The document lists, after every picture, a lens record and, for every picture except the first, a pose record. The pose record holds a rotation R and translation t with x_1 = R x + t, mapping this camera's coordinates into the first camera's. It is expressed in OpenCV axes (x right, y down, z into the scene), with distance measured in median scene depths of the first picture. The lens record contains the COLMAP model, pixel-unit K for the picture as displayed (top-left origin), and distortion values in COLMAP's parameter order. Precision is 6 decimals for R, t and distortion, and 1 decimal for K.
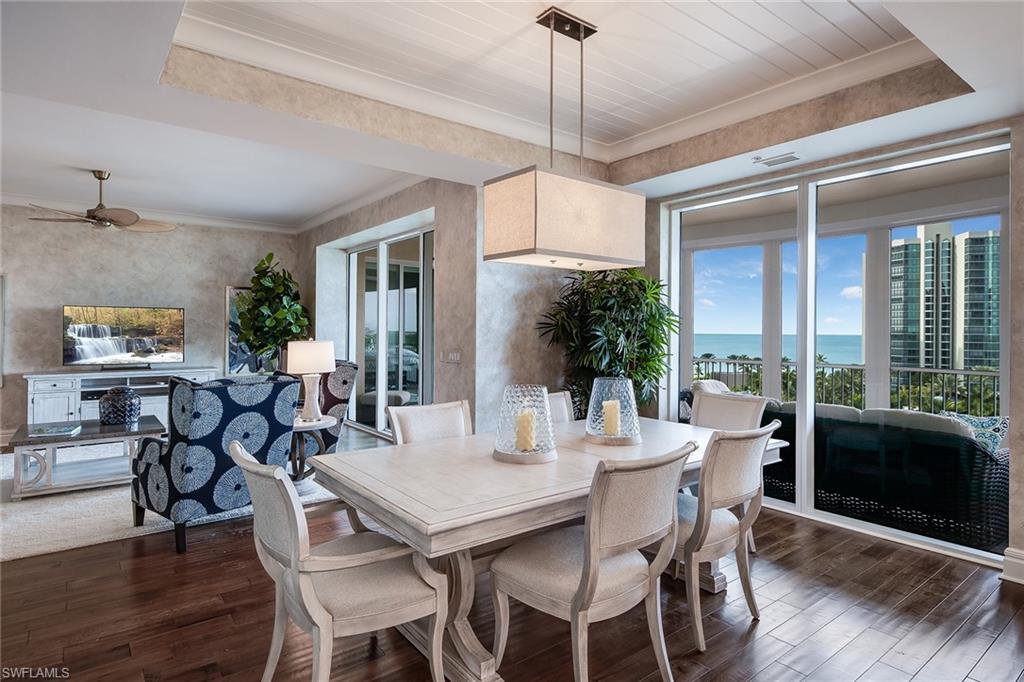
lens RADIAL K [[552.5, 0, 515.1], [0, 552.5, 331.1], [0, 0, 1]] dist [0.003734, -0.002747]
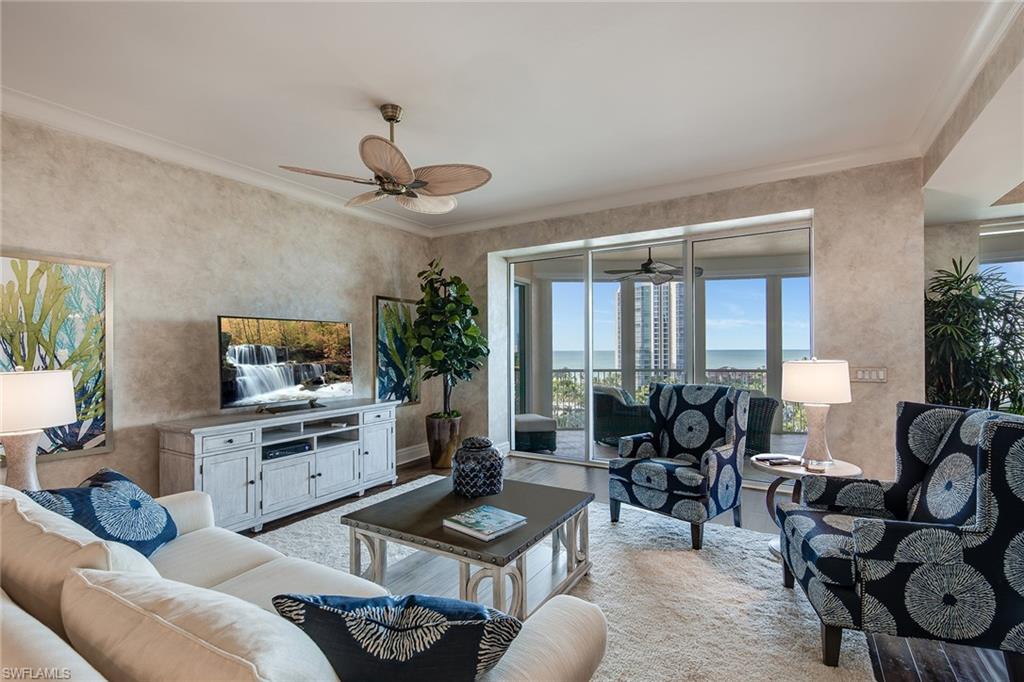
lens RADIAL K [[463.0, 0, 514.3], [0, 463.0, 351.1], [0, 0, 1]] dist [-0.001718, 0.000507]
pose [[0.932589, -0.012651, 0.360719, -0.644420], [0.011479, 0.999920, 0.005392, -0.003605], [-0.360758, -0.000888, 0.932659, 0.349555]]
